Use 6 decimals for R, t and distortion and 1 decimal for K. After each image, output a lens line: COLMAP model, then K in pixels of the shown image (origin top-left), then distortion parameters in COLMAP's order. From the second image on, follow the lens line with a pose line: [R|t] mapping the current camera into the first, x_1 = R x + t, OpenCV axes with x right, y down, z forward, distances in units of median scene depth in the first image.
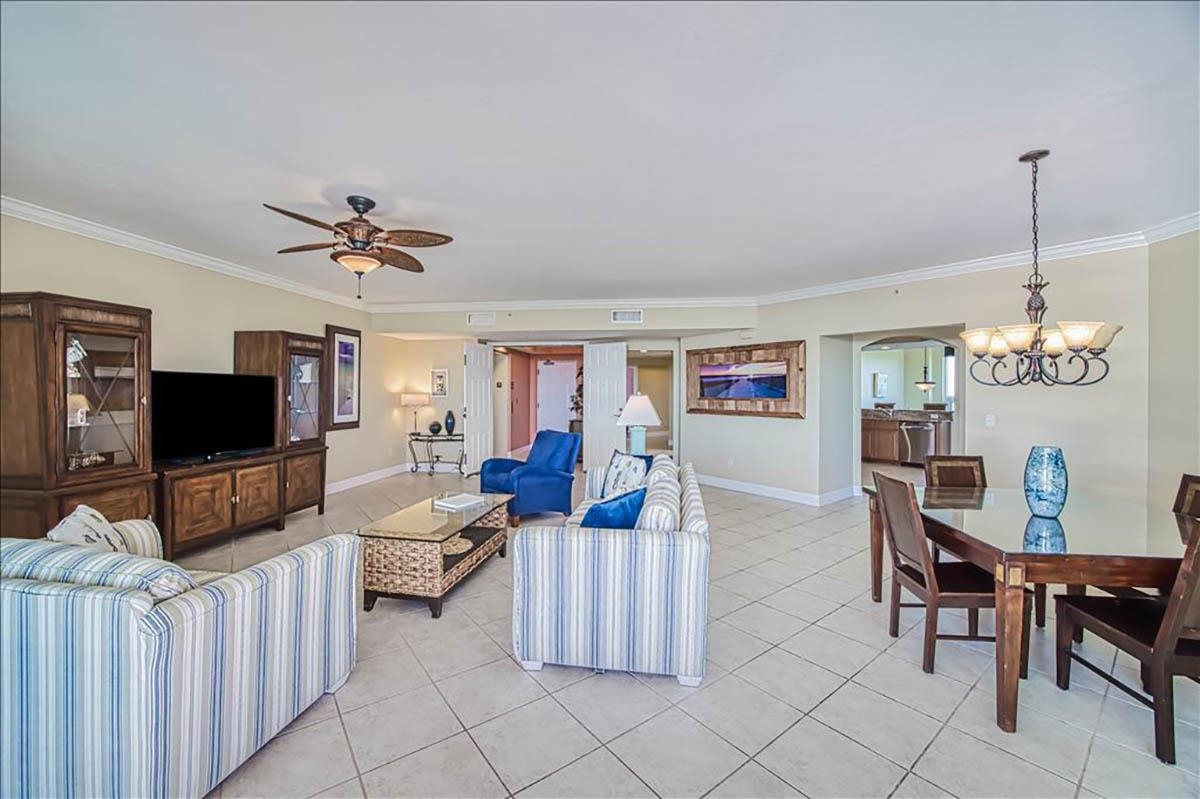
lens RADIAL K [[468.9, 0, 615.2], [0, 468.9, 398.9], [0, 0, 1]] dist [-0.001361, 0.000171]
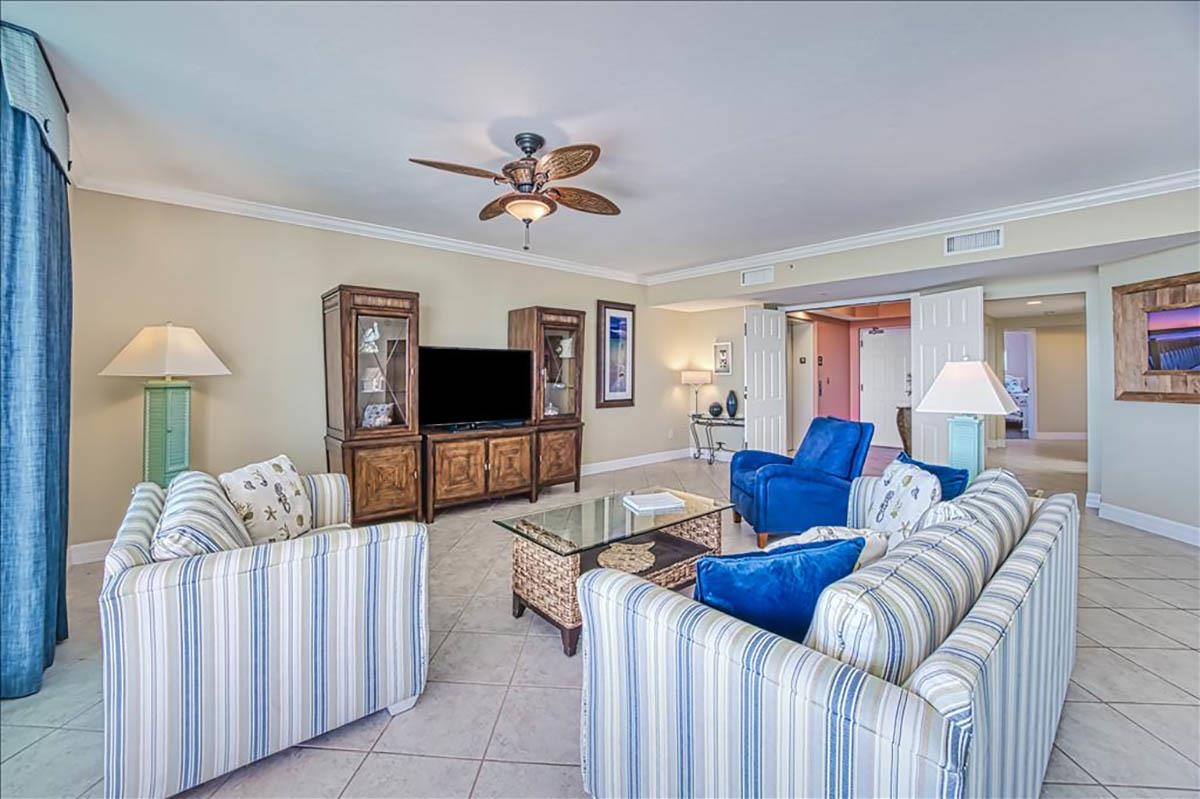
lens RADIAL K [[505.8, 0, 602.4], [0, 505.8, 372.2], [0, 0, 1]] dist [-0.036708, 0.011961]
pose [[0.760189, -0.010233, -0.649622, 0.111040], [-0.004106, 0.999780, -0.020554, 0.020481], [0.649690, 0.018293, 0.759980, 0.258897]]
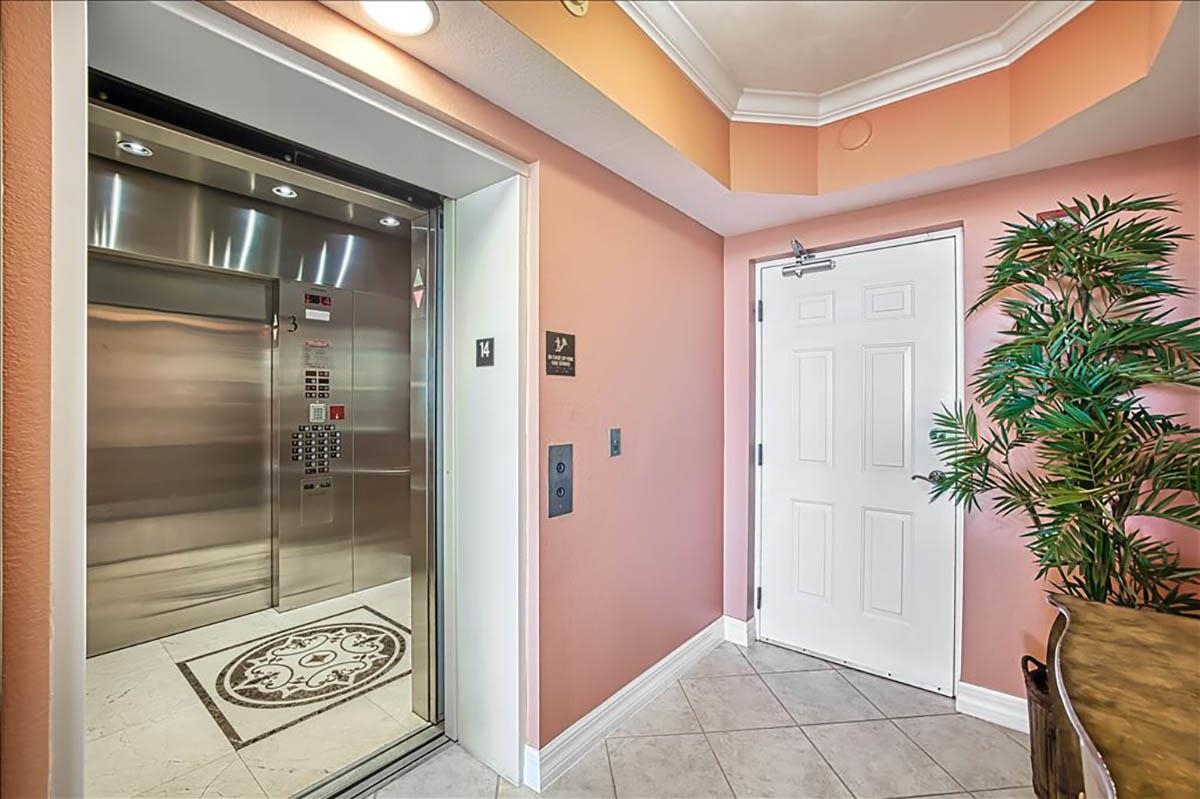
lens RADIAL K [[480.0, 0, 592.5], [0, 480.0, 392.2], [0, 0, 1]] dist [-0.028918, 0.000819]
pose [[0.830374, -0.001788, -0.557204, -0.248166], [-0.007035, 0.999882, -0.013693, -0.027512], [0.557163, 0.015290, 0.830263, 1.870690]]
